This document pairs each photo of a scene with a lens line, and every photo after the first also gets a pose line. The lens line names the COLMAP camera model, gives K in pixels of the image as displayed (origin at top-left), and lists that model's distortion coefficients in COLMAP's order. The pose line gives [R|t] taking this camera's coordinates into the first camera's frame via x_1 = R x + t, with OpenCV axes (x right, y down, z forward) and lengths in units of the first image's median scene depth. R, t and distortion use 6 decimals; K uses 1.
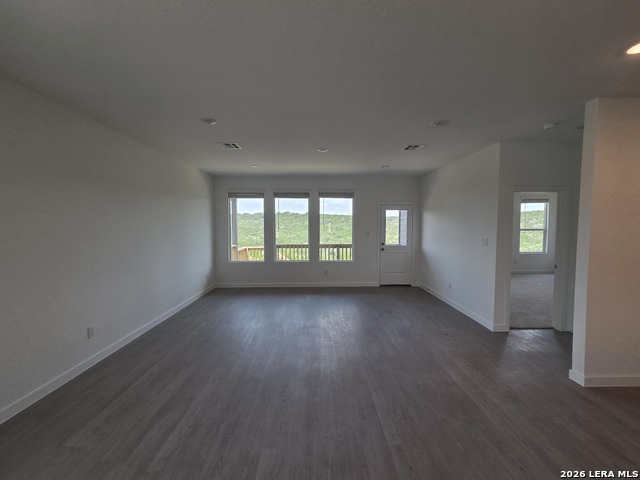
lens RADIAL K [[270.8, 0, 322.8], [0, 270.8, 235.8], [0, 0, 1]] dist [0.003239, 0.000401]
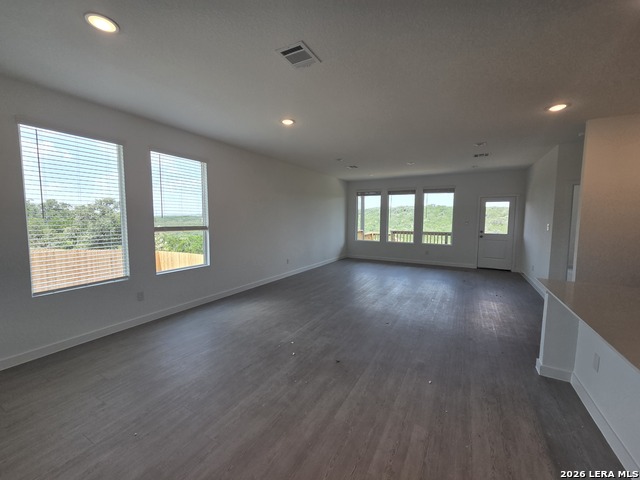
lens RADIAL K [[260.4, 0, 319.9], [0, 260.4, 236.6], [0, 0, 1]] dist [0.001235, 0.000251]
pose [[0.861802, 0.045997, -0.505155, 0.190564], [-0.029970, 0.998758, 0.039812, 0.026246], [0.506359, -0.019171, 0.862110, -0.296452]]
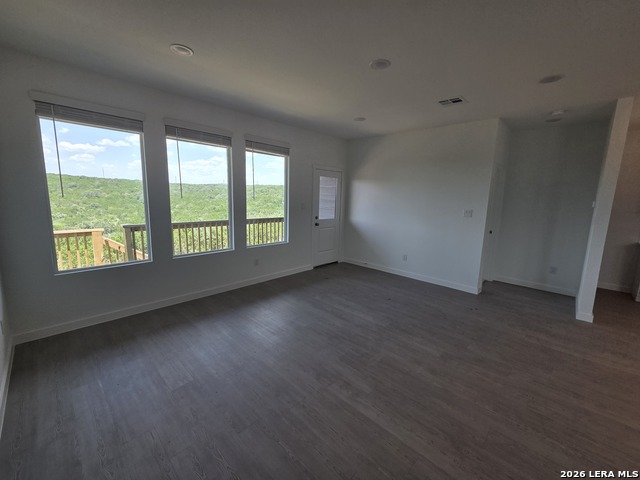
lens RADIAL K [[270.8, 0, 322.8], [0, 270.8, 235.8], [0, 0, 1]] dist [0.003239, 0.000401]
pose [[0.713870, -0.085078, 0.695090, -0.340592], [0.005297, 0.993220, 0.116129, -0.011152], [-0.700258, -0.079219, 0.709481, 0.402773]]
